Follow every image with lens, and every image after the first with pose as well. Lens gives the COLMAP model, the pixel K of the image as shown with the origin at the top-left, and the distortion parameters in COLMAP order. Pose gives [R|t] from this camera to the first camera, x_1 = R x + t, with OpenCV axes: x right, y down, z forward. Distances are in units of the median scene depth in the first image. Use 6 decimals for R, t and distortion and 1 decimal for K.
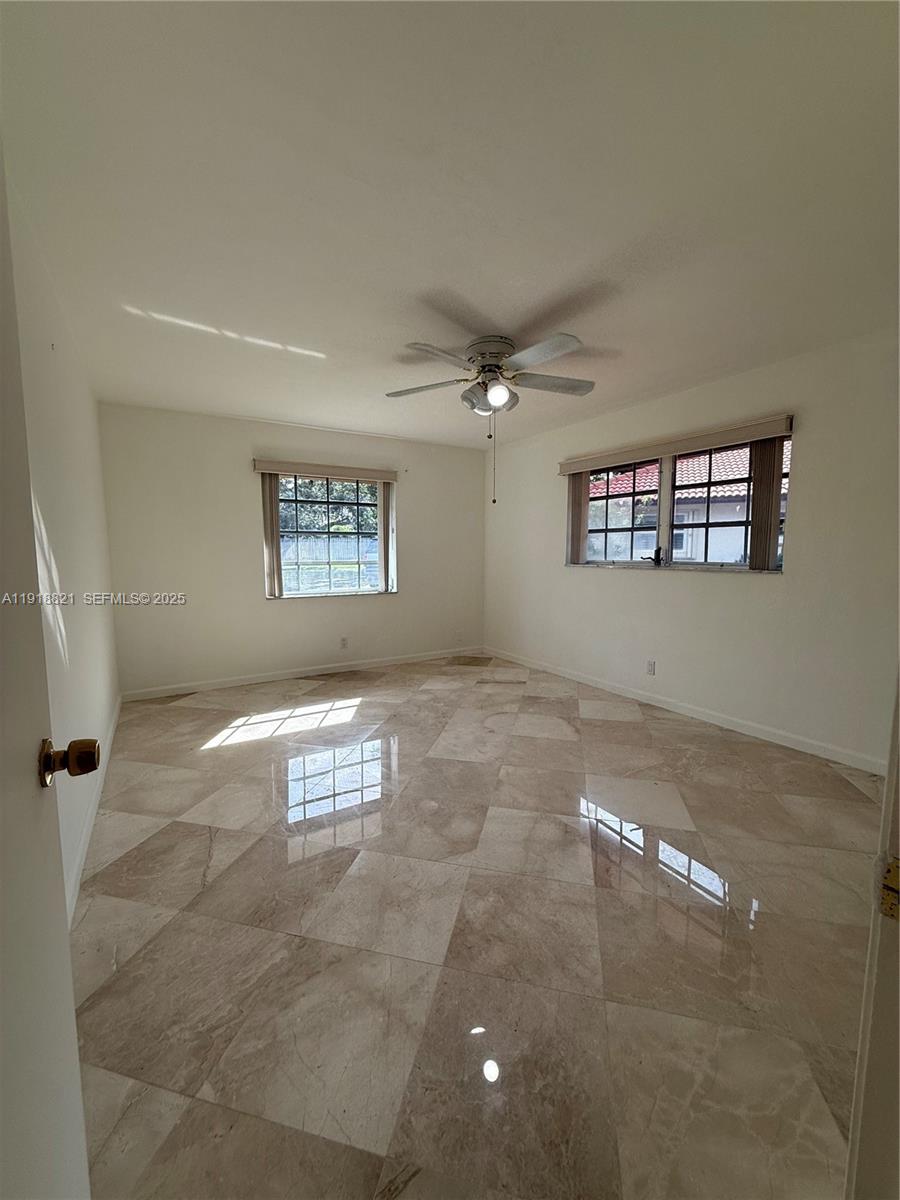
lens RADIAL K [[478.6, 0, 451.4], [0, 478.6, 599.6], [0, 0, 1]] dist [0.004848, -0.002836]
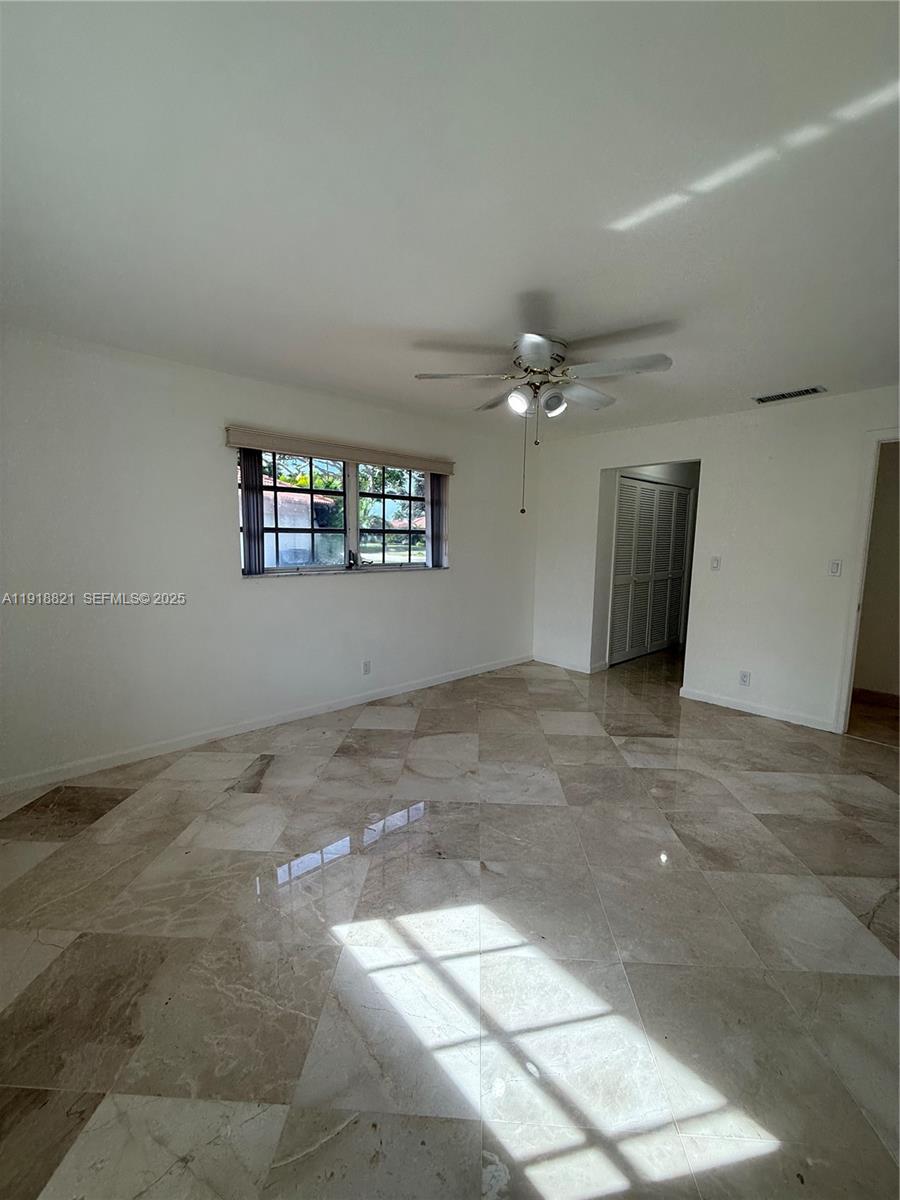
lens RADIAL K [[478.6, 0, 449.4], [0, 478.6, 603.0], [0, 0, 1]] dist [0.004848, -0.002836]
pose [[-0.179859, -0.134352, 0.974474, -0.671175], [0.087106, 0.984562, 0.151820, -0.151797], [-0.979828, 0.112188, -0.165380, 1.085386]]
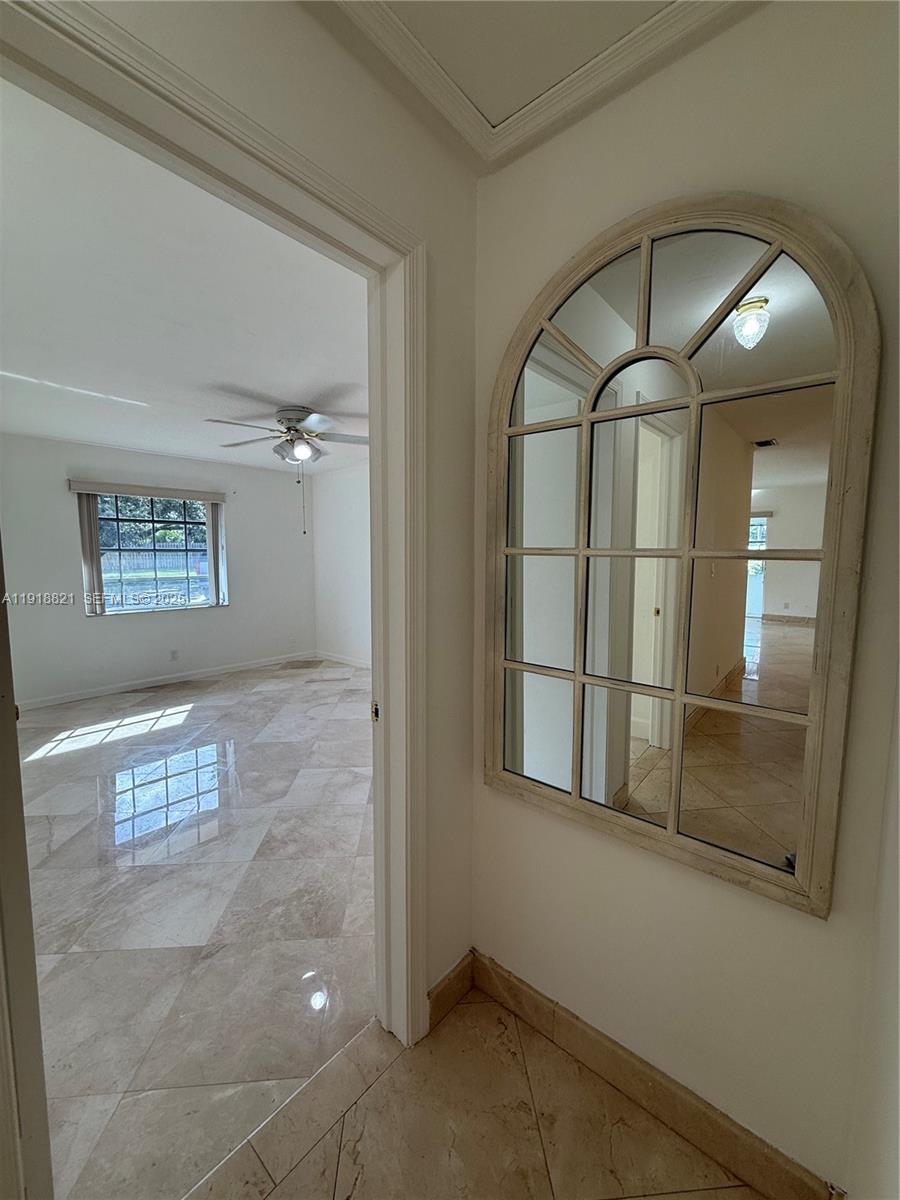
lens RADIAL K [[478.6, 0, 448.2], [0, 478.6, 596.9], [0, 0, 1]] dist [0.004848, -0.002836]
pose [[0.955396, -0.028322, 0.293966, 0.062242], [0.032981, 0.999396, -0.010903, -0.008171], [-0.293480, 0.020112, 0.955754, -0.254339]]
